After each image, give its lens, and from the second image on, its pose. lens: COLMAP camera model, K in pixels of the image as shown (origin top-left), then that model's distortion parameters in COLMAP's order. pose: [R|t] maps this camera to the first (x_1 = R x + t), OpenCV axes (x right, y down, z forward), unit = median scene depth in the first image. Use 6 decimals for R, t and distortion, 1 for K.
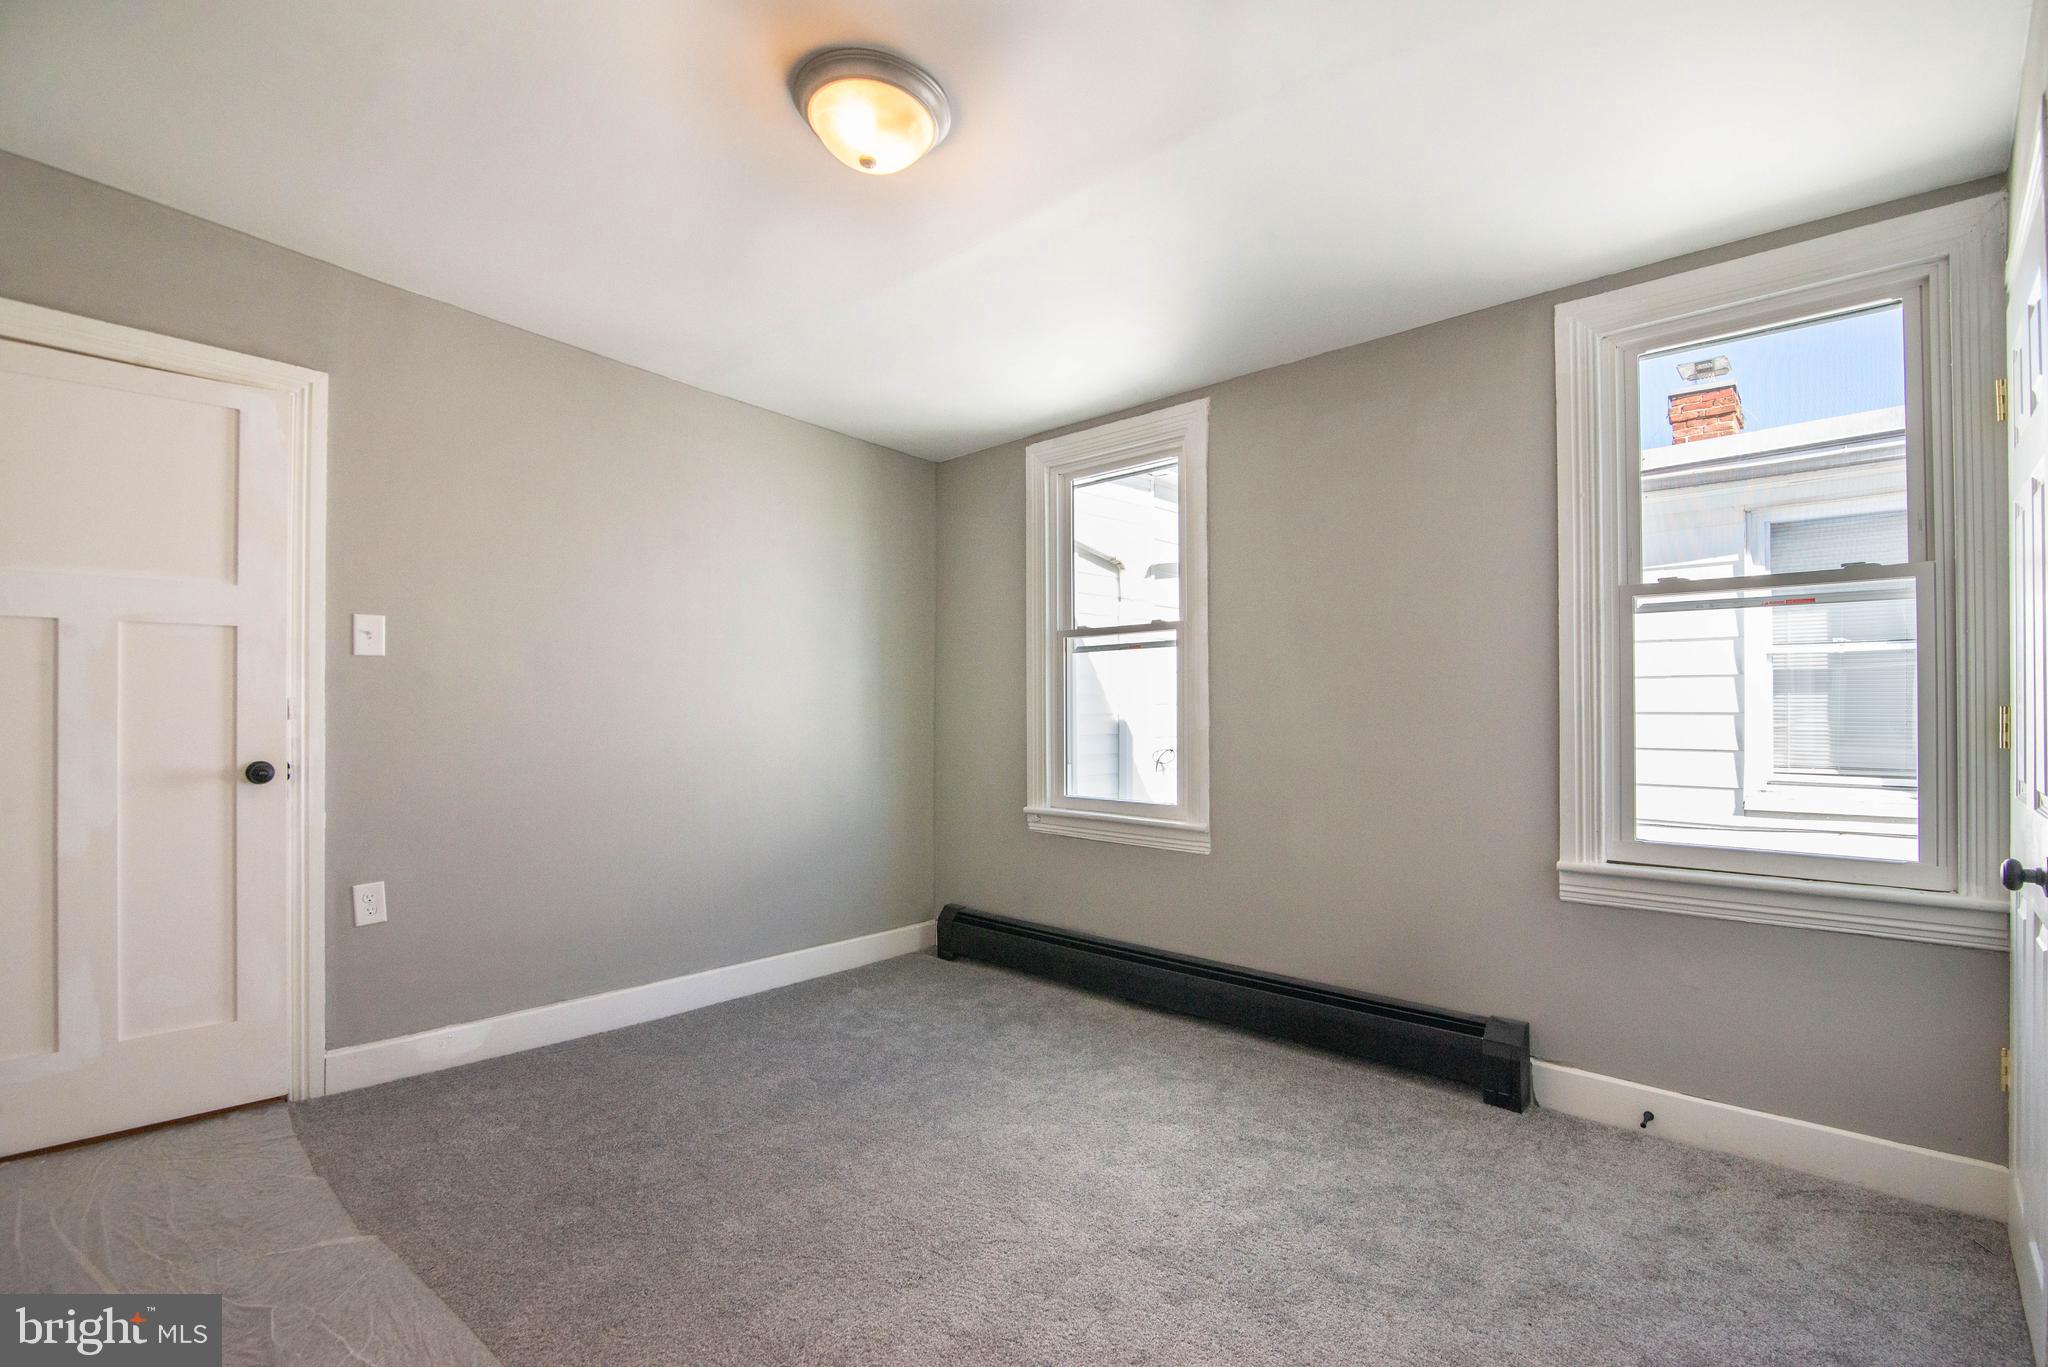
lens RADIAL K [[941.7, 0, 1033.3], [0, 941.7, 696.1], [0, 0, 1]] dist [-0.018359, 0.001051]
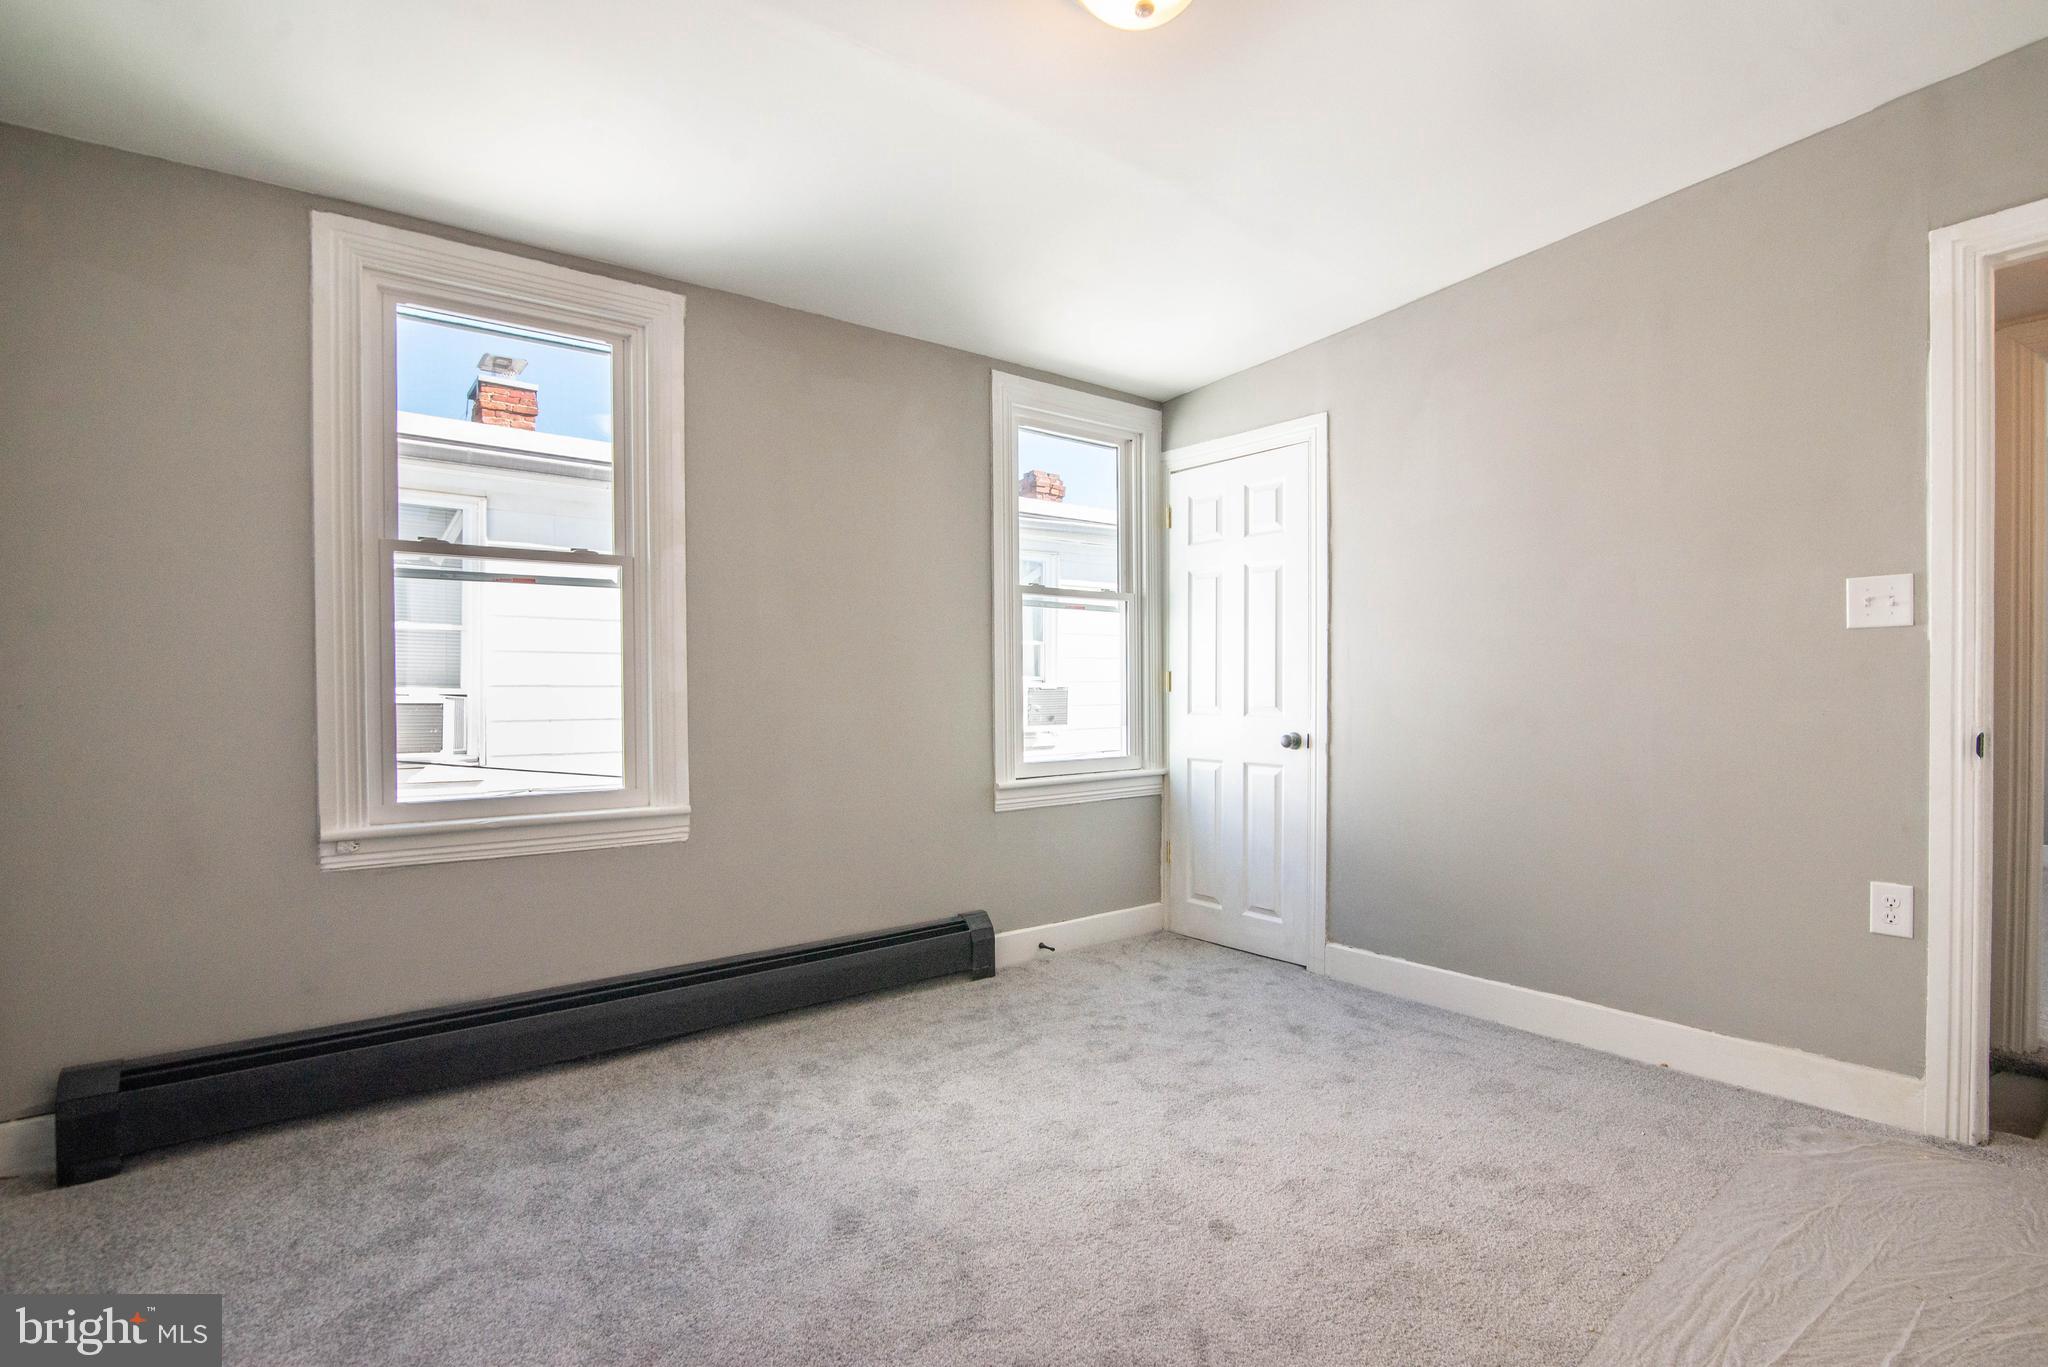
lens RADIAL K [[982.6, 0, 1052.0], [0, 982.6, 694.9], [0, 0, 1]] dist [-0.001685, -0.000232]
pose [[0.138152, -0.004480, 0.990401, -0.639369], [-0.008907, 0.999944, 0.005766, 0.029862], [-0.990371, -0.009618, 0.138104, 0.554420]]
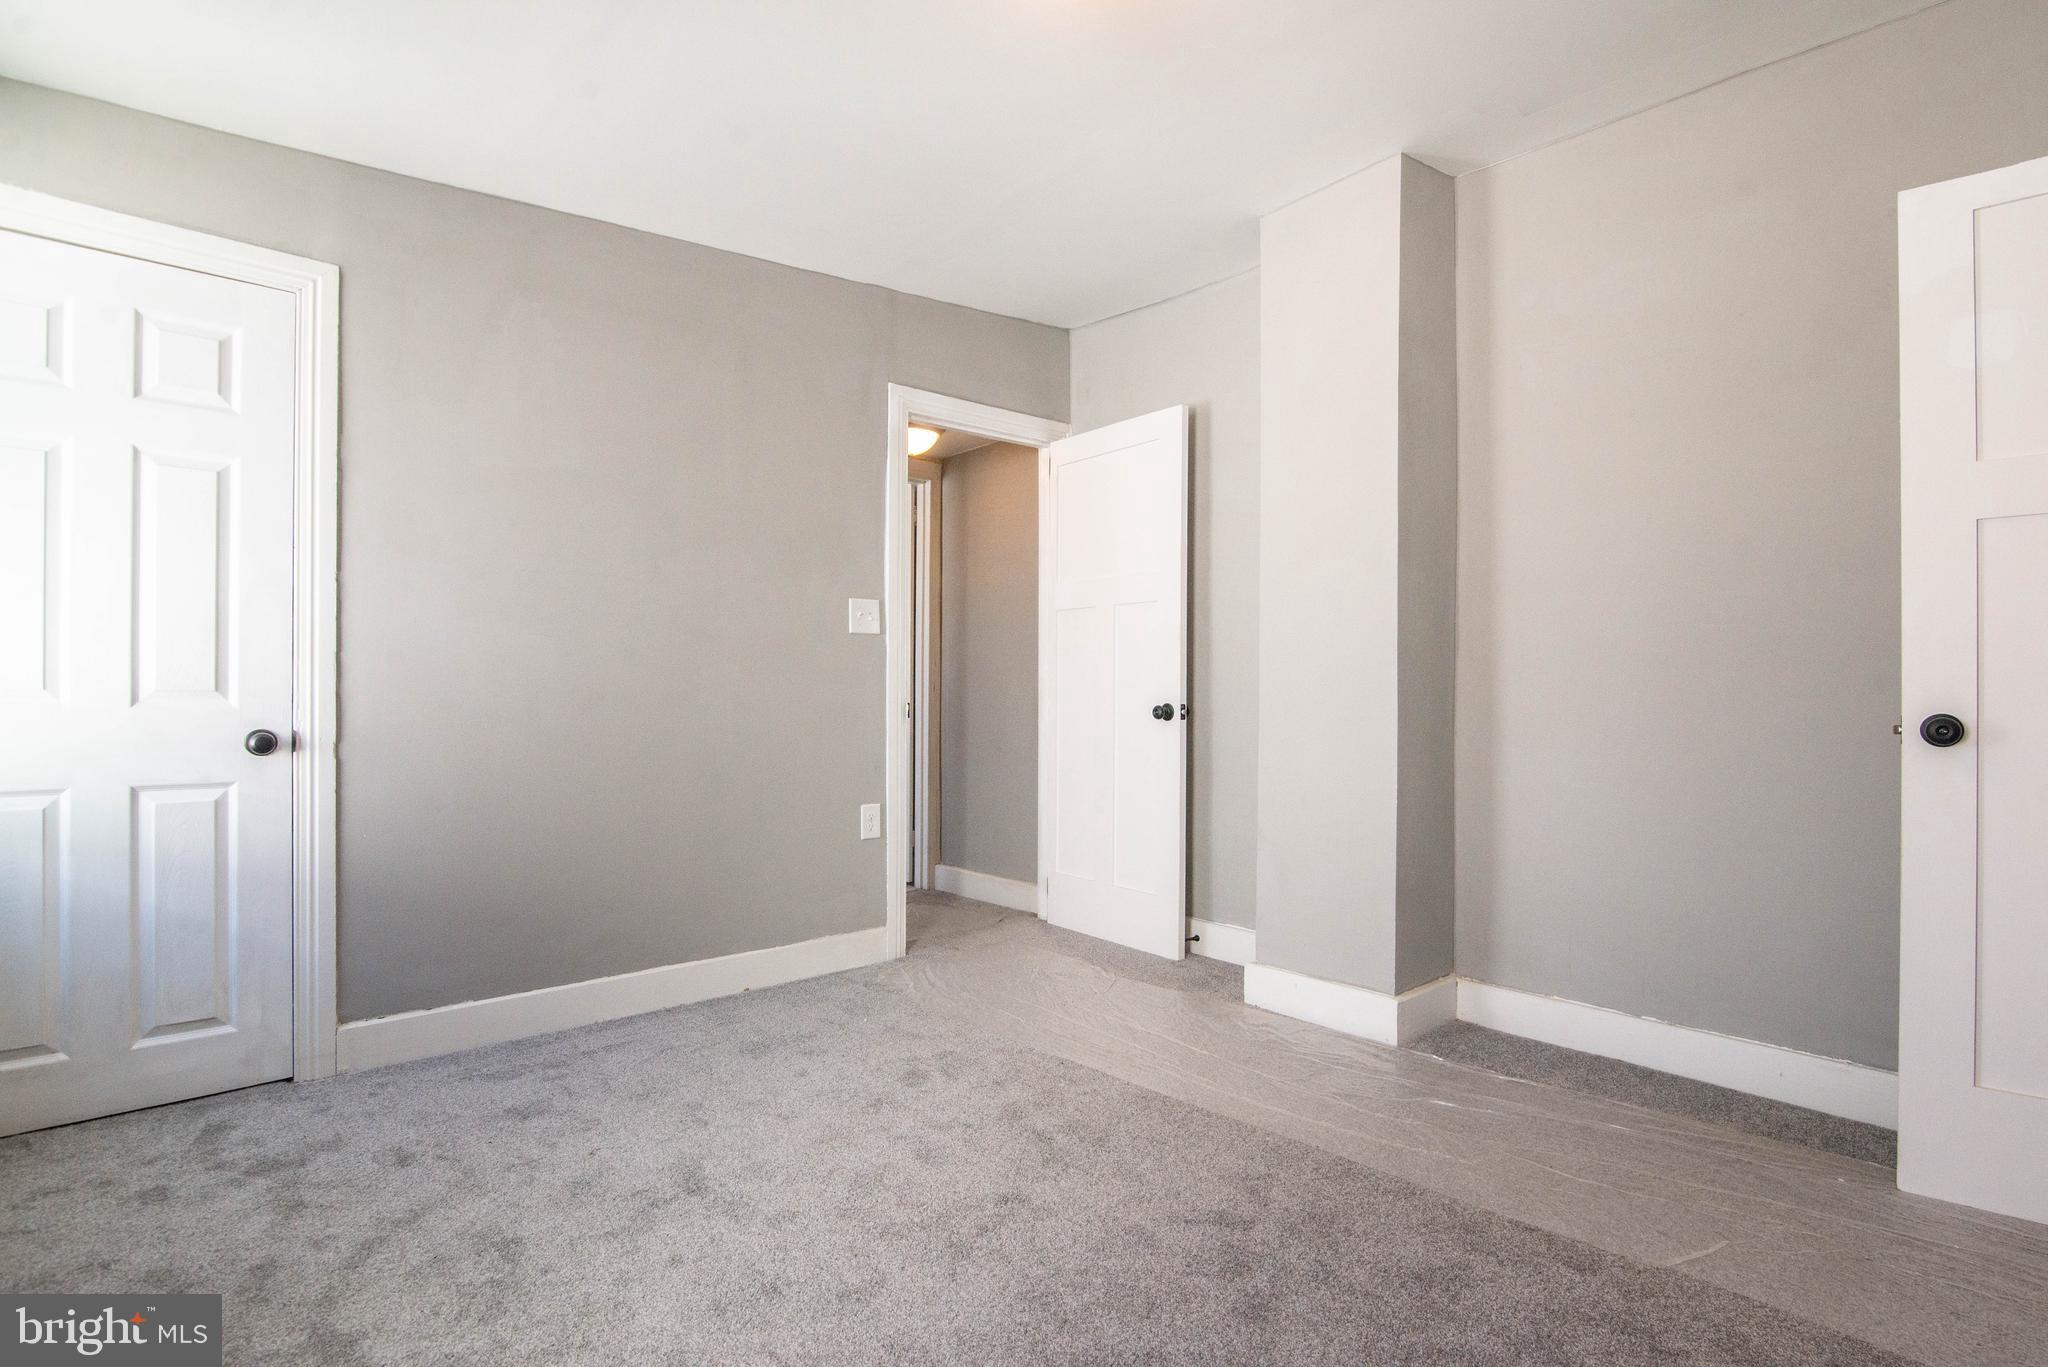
lens RADIAL K [[982.6, 0, 1052.0], [0, 982.6, 694.9], [0, 0, 1]] dist [-0.001685, -0.000232]
pose [[-0.995513, -0.011088, 0.093978, -0.153976], [-0.011328, 0.999934, -0.002024, 0.045264], [-0.093949, -0.003080, -0.995572, 1.093139]]
